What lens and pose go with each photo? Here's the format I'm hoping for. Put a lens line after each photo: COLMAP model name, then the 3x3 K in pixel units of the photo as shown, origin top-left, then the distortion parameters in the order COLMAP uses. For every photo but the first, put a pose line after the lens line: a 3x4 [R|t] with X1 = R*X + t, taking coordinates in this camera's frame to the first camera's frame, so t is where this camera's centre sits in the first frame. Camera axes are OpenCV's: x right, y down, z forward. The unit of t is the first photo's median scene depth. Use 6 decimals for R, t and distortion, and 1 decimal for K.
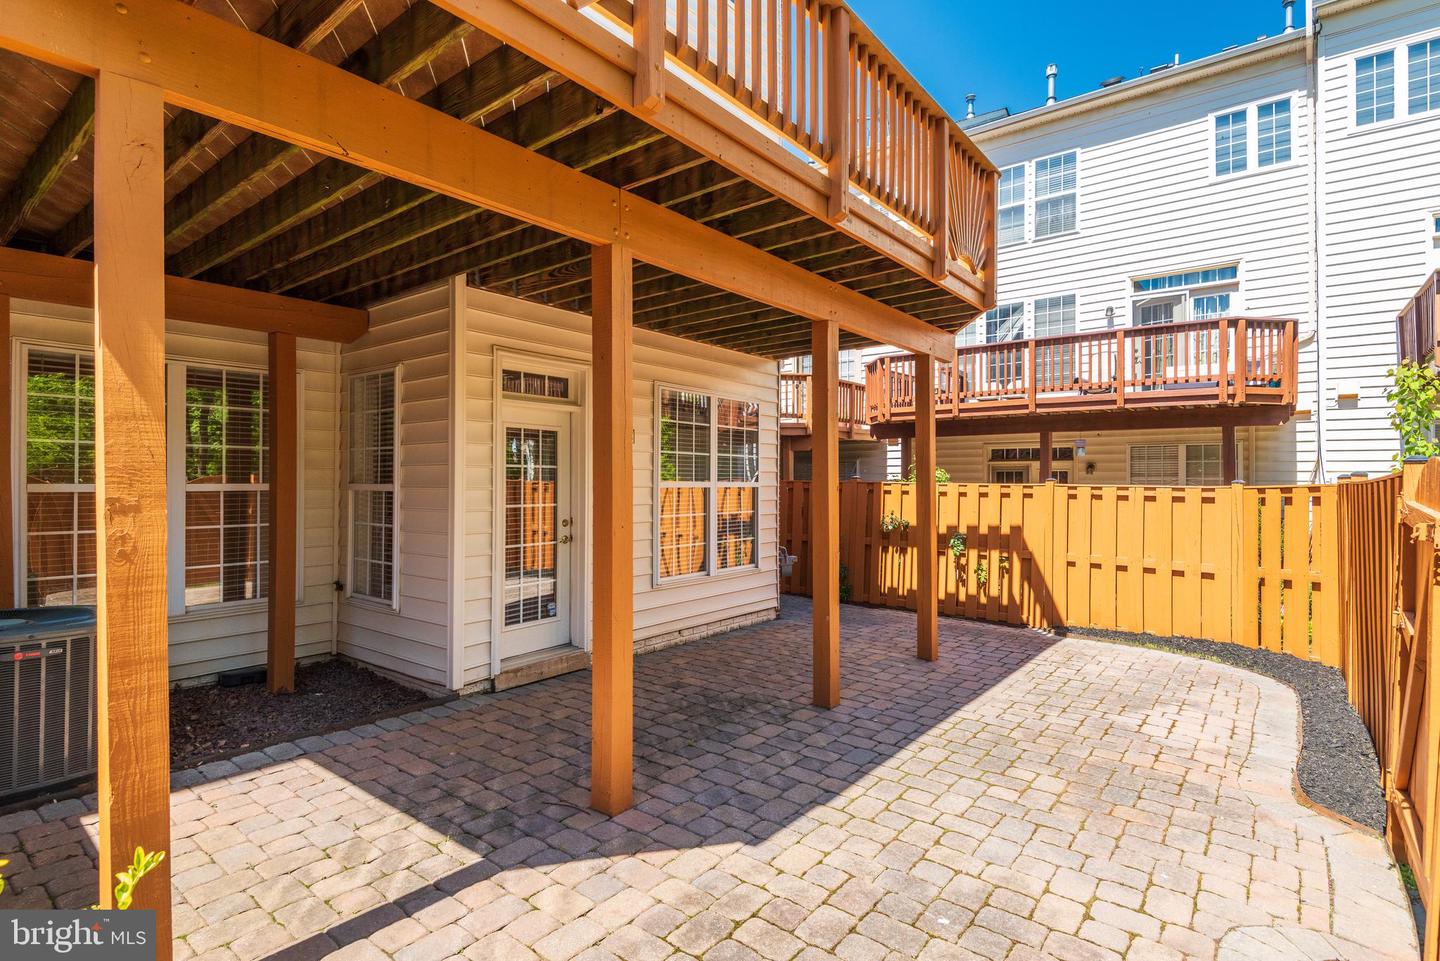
lens RADIAL K [[688.2, 0, 720.0], [0, 688.2, 480.5], [0, 0, 1]] dist [0.029424, -0.023399]
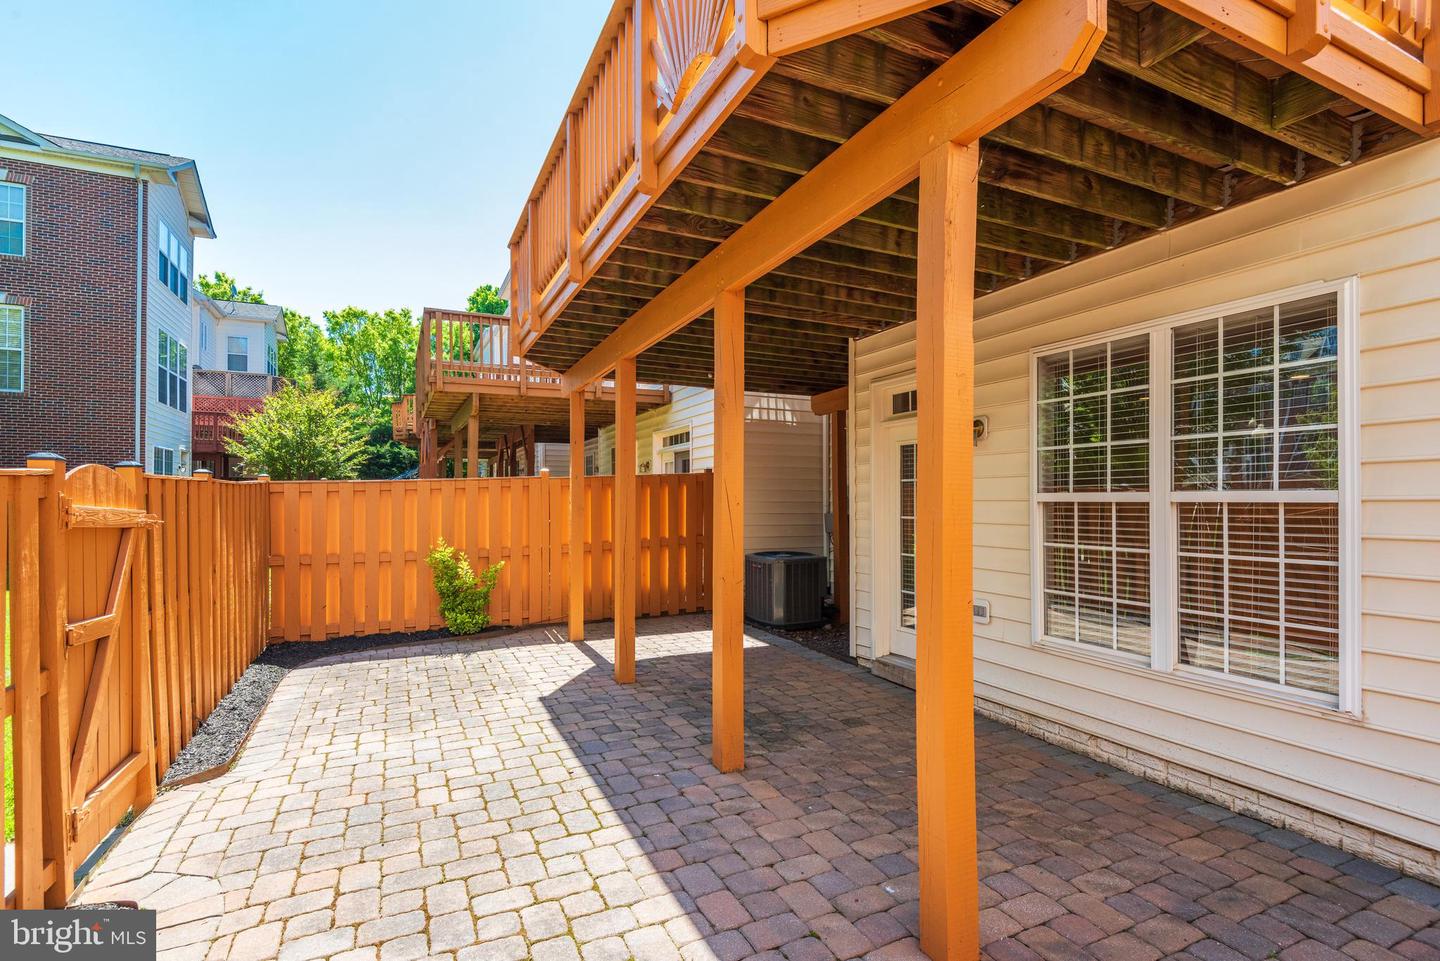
lens RADIAL K [[688.2, 0, 720.0], [0, 688.2, 480.5], [0, 0, 1]] dist [0.029424, -0.023399]
pose [[-0.433418, -0.027065, -0.900786, 1.086579], [-0.000953, 0.999562, -0.029575, 0.017399], [0.901192, -0.011960, -0.433254, 1.632208]]
